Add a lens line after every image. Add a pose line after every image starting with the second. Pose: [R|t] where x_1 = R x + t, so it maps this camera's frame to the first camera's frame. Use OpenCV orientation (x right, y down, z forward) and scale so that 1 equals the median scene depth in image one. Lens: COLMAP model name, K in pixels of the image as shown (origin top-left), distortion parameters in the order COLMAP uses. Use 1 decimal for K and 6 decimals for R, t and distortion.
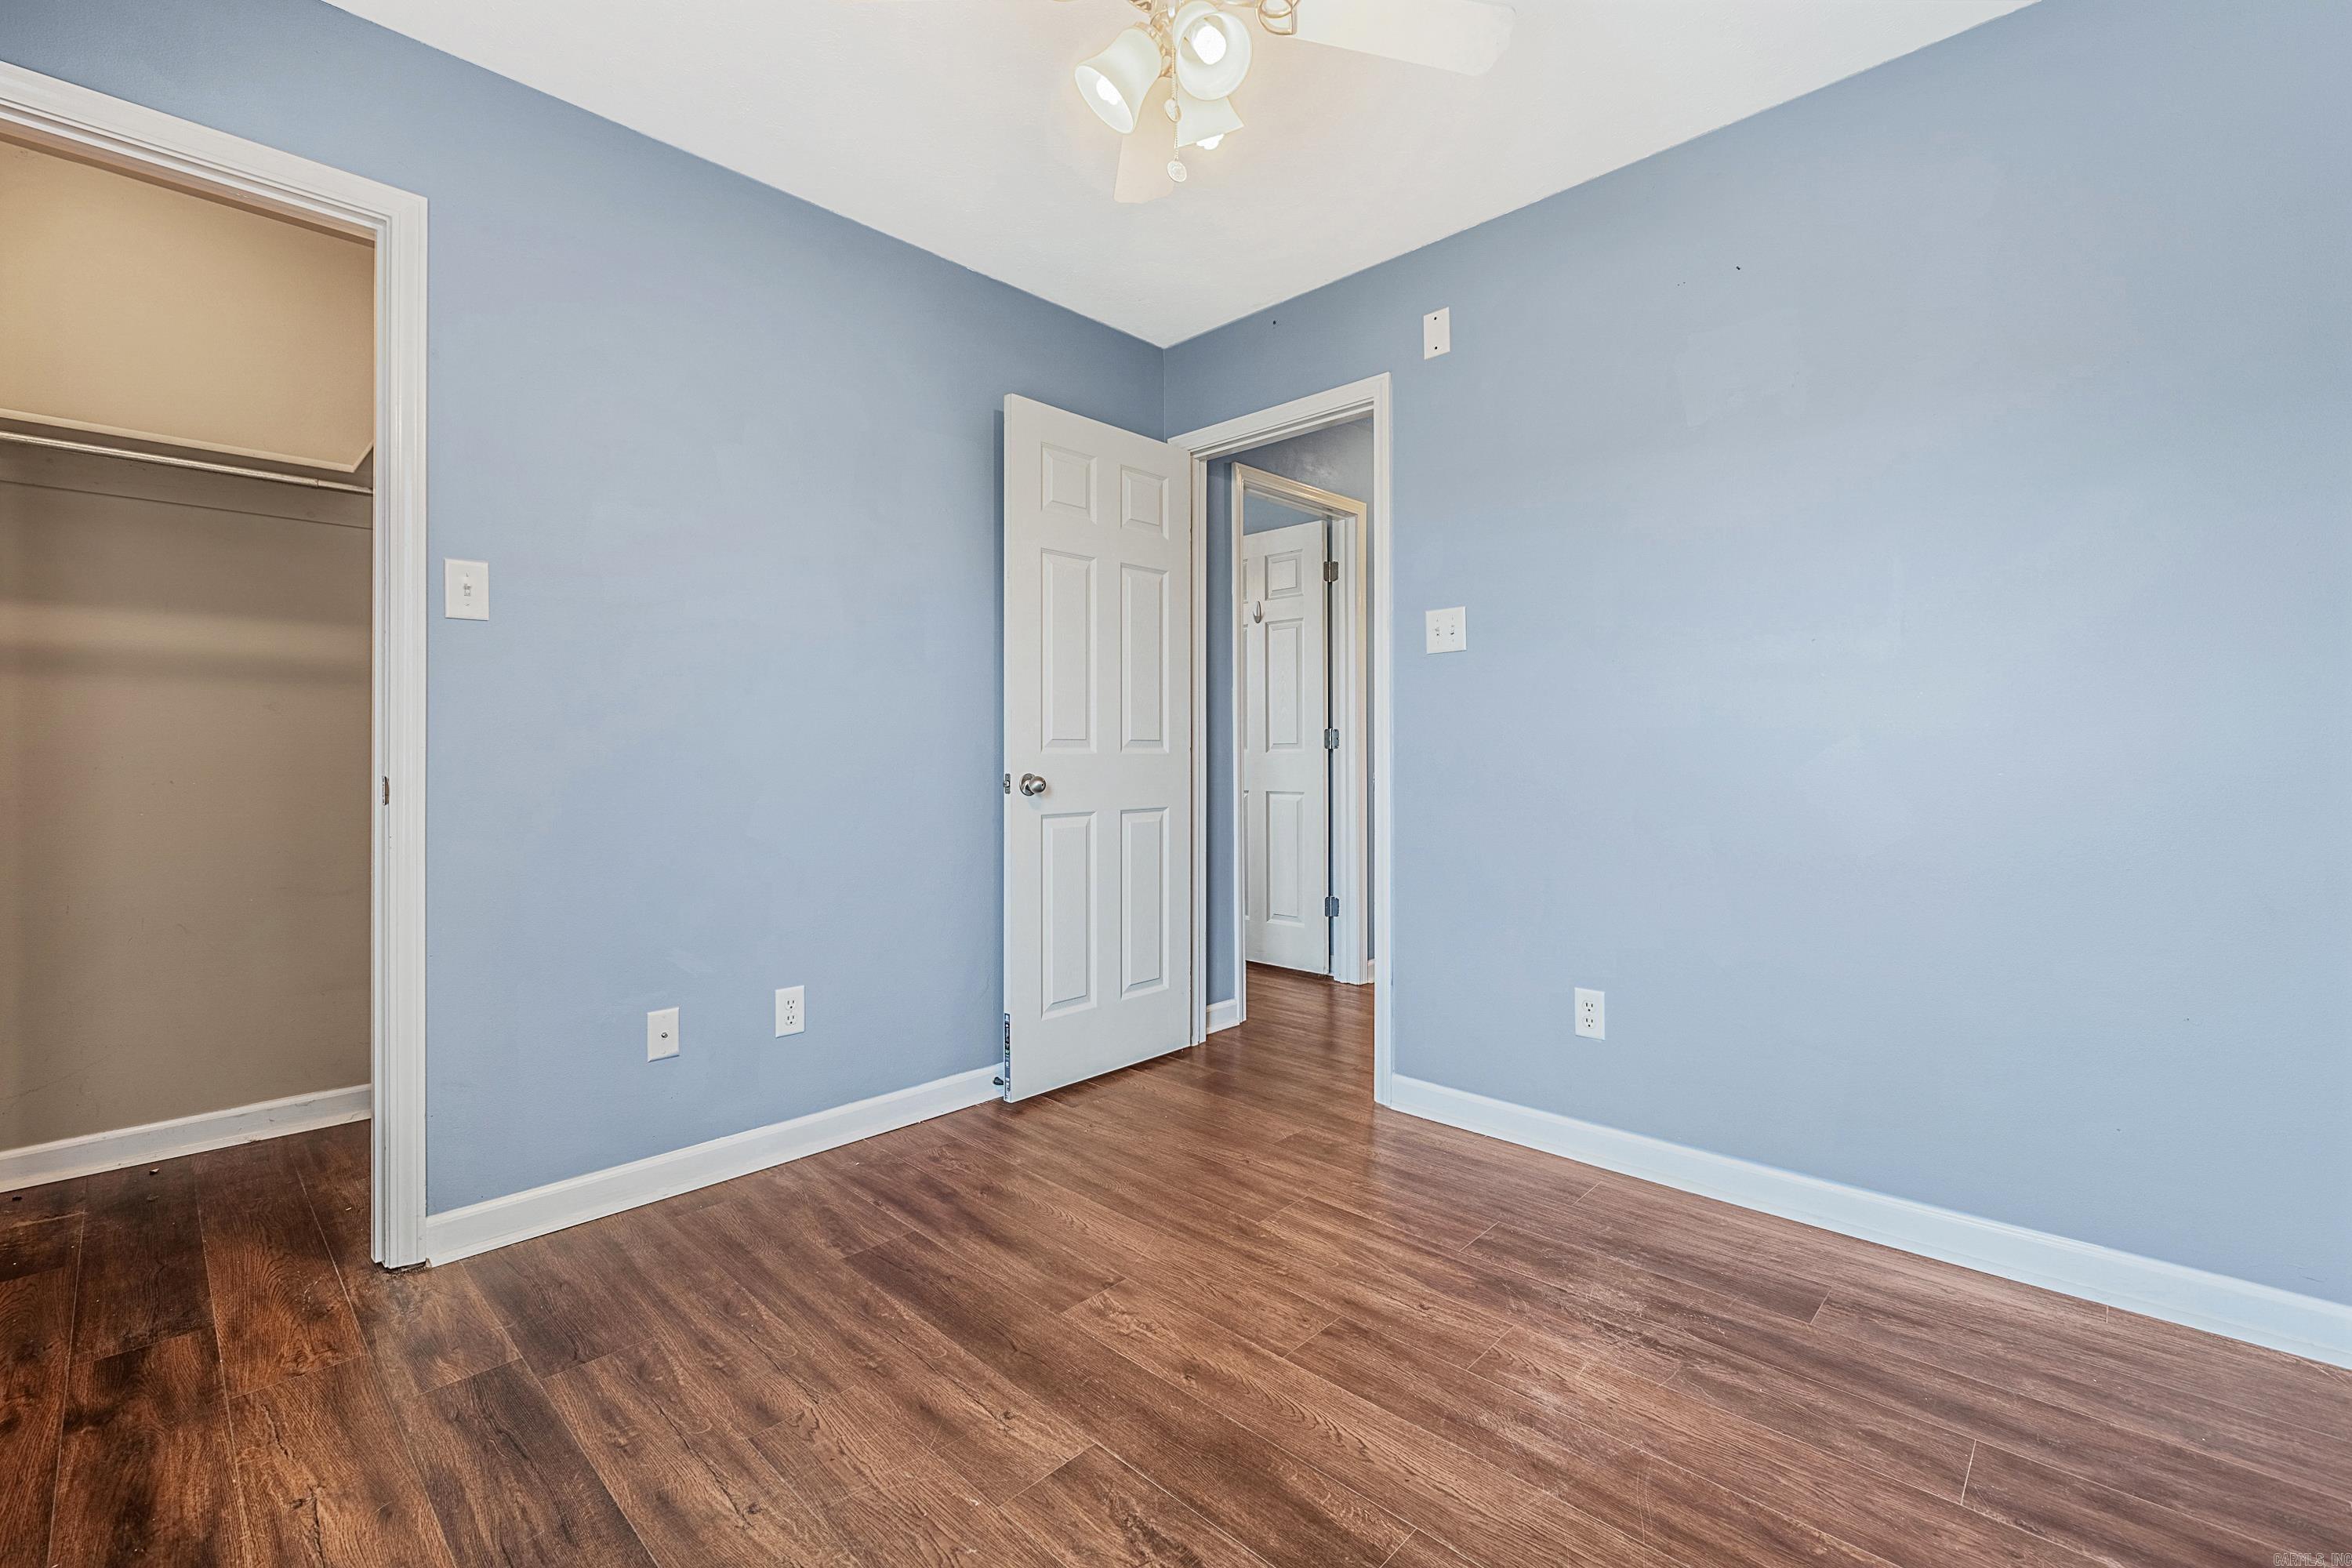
lens RADIAL K [[1010.2, 0, 1174.1], [0, 1010.2, 750.0], [0, 0, 1]] dist [-0.002219, -0.000219]
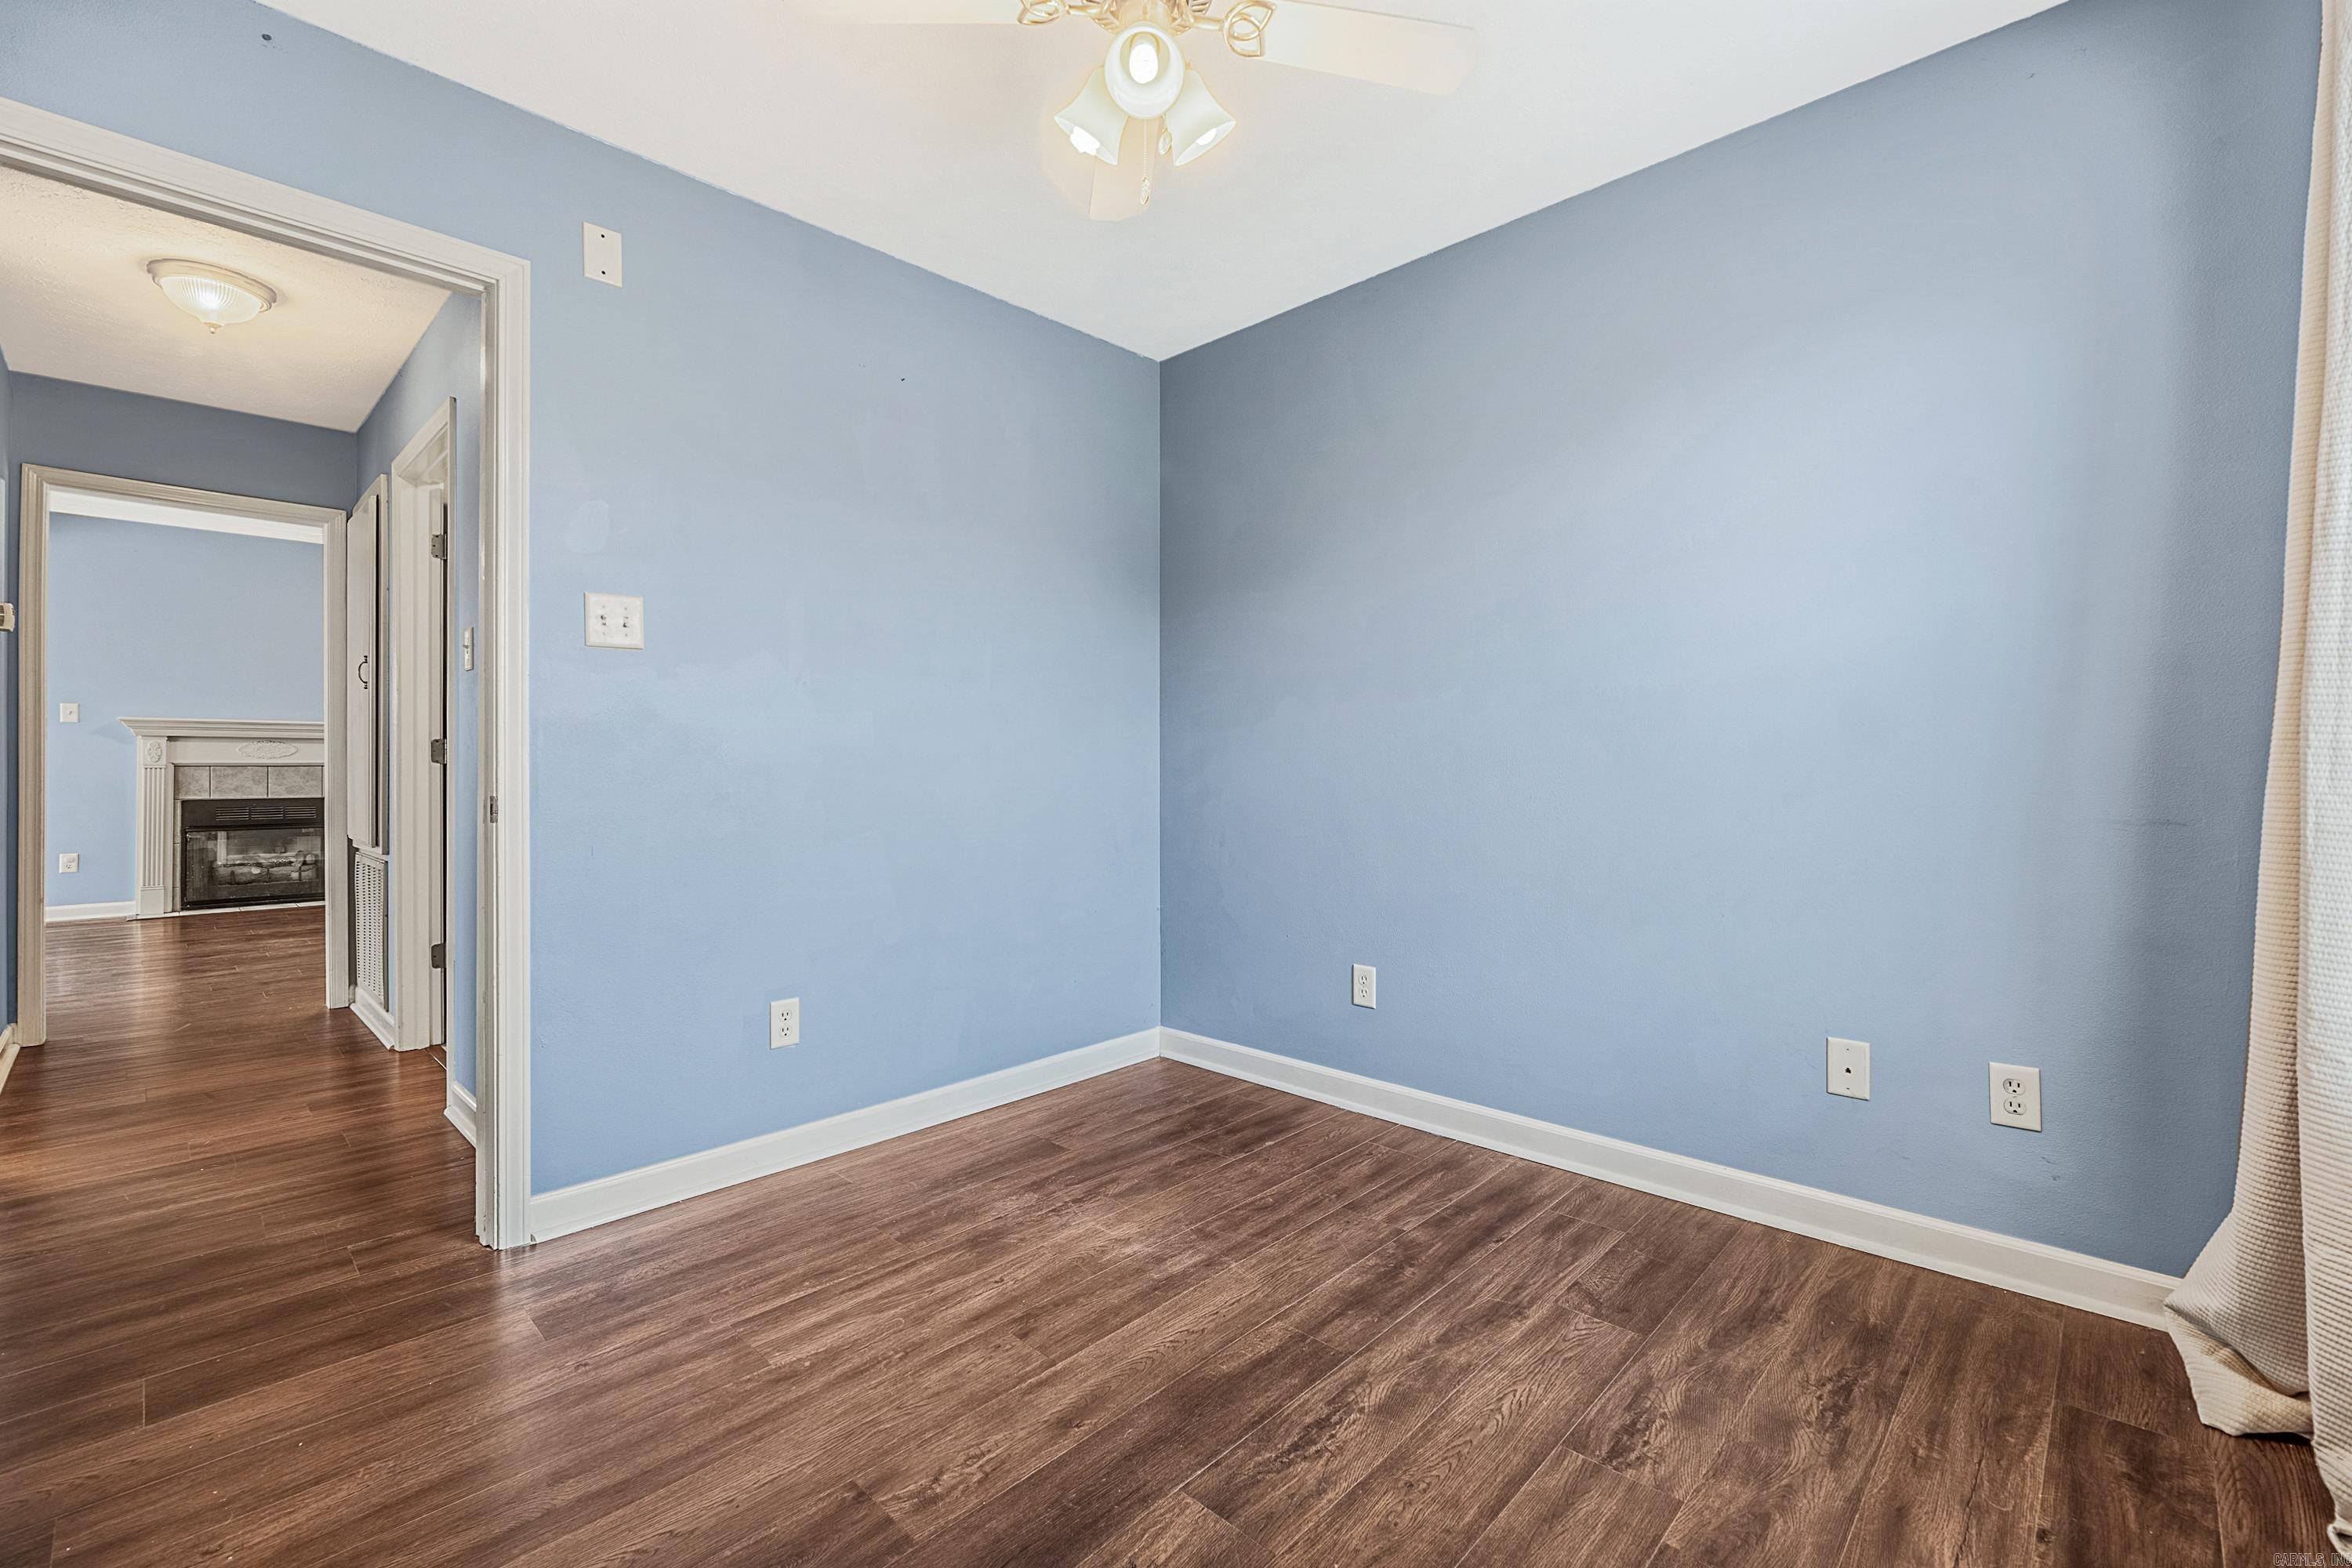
lens RADIAL K [[995.0, 0, 1201.3], [0, 995.0, 760.0], [0, 0, 1]] dist [-0.004299, -0.000748]
pose [[-0.016453, 0.012156, 0.999791, -0.832947], [-0.003619, 0.999919, -0.012217, 0.005491], [-0.999858, -0.003820, -0.016408, 0.807869]]
